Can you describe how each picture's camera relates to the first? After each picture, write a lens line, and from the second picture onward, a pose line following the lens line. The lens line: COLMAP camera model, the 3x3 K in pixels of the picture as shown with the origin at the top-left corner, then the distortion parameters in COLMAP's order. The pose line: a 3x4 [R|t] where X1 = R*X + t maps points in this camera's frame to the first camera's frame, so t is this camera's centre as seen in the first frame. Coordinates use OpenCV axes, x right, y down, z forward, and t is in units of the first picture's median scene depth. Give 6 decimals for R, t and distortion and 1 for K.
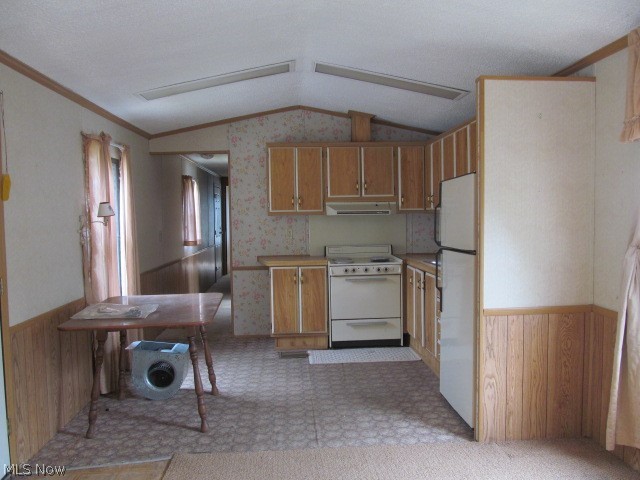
lens RADIAL K [[530.3, 0, 319.6], [0, 530.3, 243.2], [0, 0, 1]] dist [-0.062516, 0.023392]
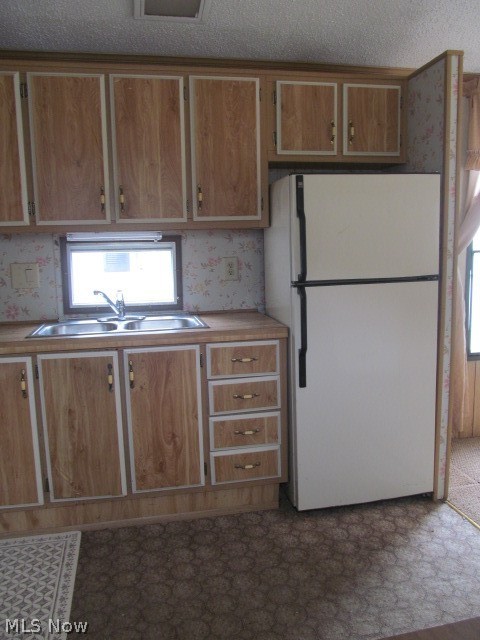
lens RADIAL K [[530.6, 0, 240.0], [0, 530.6, 320.0], [0, 0, 1]] dist [-0.066027, 0.026595]
pose [[-0.145462, -0.133497, 0.980316, -0.253284], [0.074769, 0.986538, 0.145439, -0.031724], [-0.986535, 0.094453, -0.133522, 0.806286]]
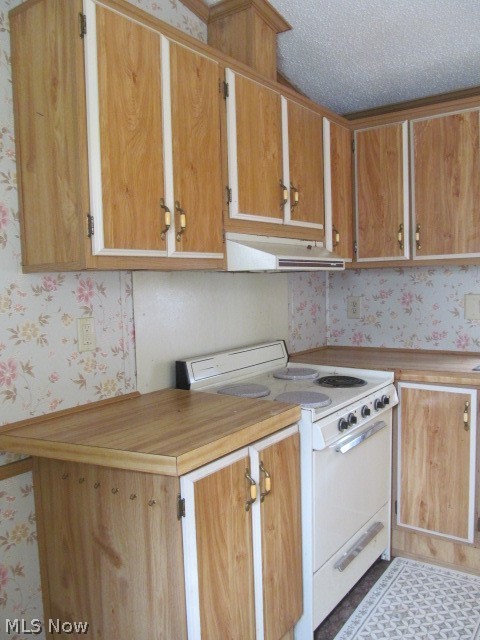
lens RADIAL K [[530.3, 0, 246.1], [0, 530.3, 322.0], [0, 0, 1]] dist [-0.062516, 0.023392]
pose [[0.621470, -0.062826, 0.780915, -0.252919], [0.059117, 0.997698, 0.033219, -0.031489], [-0.781204, 0.025520, 0.623753, 0.801343]]
